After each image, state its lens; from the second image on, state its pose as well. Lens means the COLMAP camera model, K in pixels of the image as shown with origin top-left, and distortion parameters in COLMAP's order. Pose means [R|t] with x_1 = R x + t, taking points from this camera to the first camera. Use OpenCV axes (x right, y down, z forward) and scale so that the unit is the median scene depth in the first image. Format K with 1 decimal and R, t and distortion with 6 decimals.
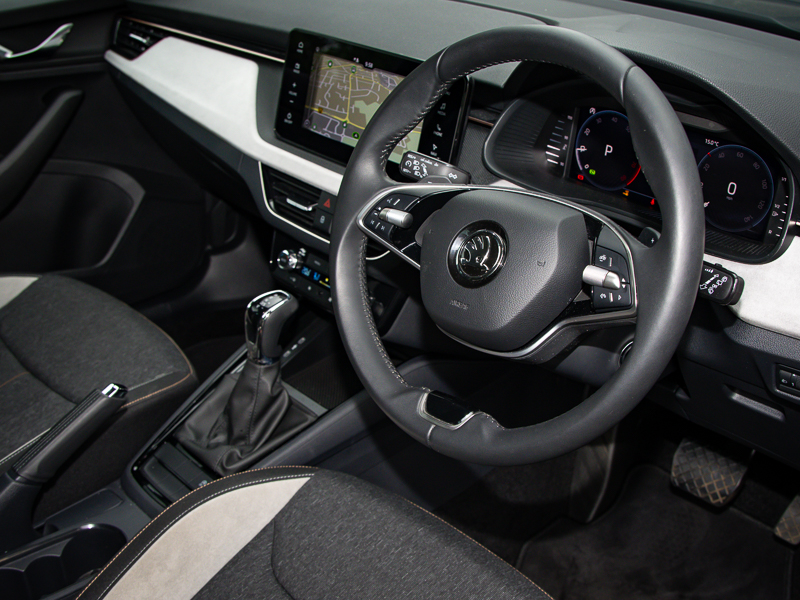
lens RADIAL K [[958.9, 0, 400.0], [0, 958.9, 300.0], [0, 0, 1]] dist [-0.115633, -0.004865]
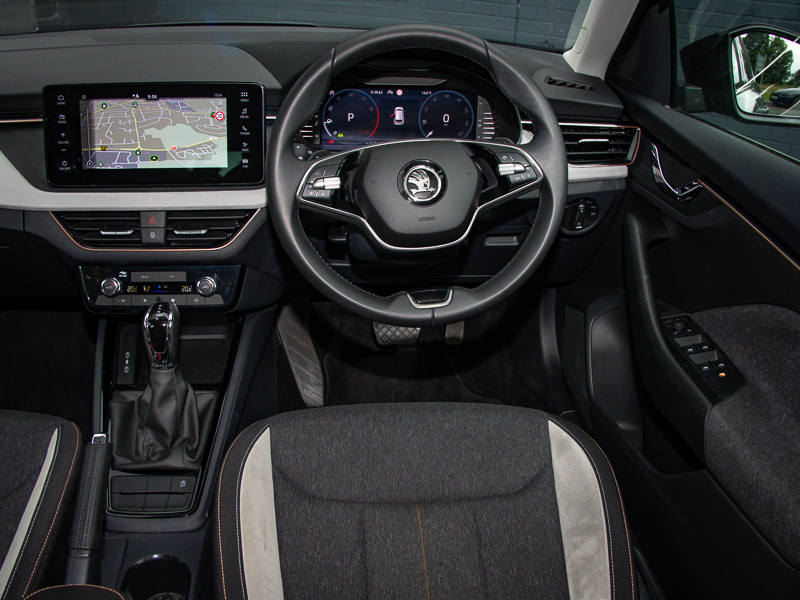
lens RADIAL K [[771.2, 0, 400.0], [0, 771.2, 300.0], [0, 0, 1]] dist [-0.222618, 0.141669]
pose [[0.629164, -0.355741, 0.691087, -0.542944], [0.339667, 0.925564, 0.167207, -0.061591], [-0.699127, 0.129539, 0.703165, 0.165997]]
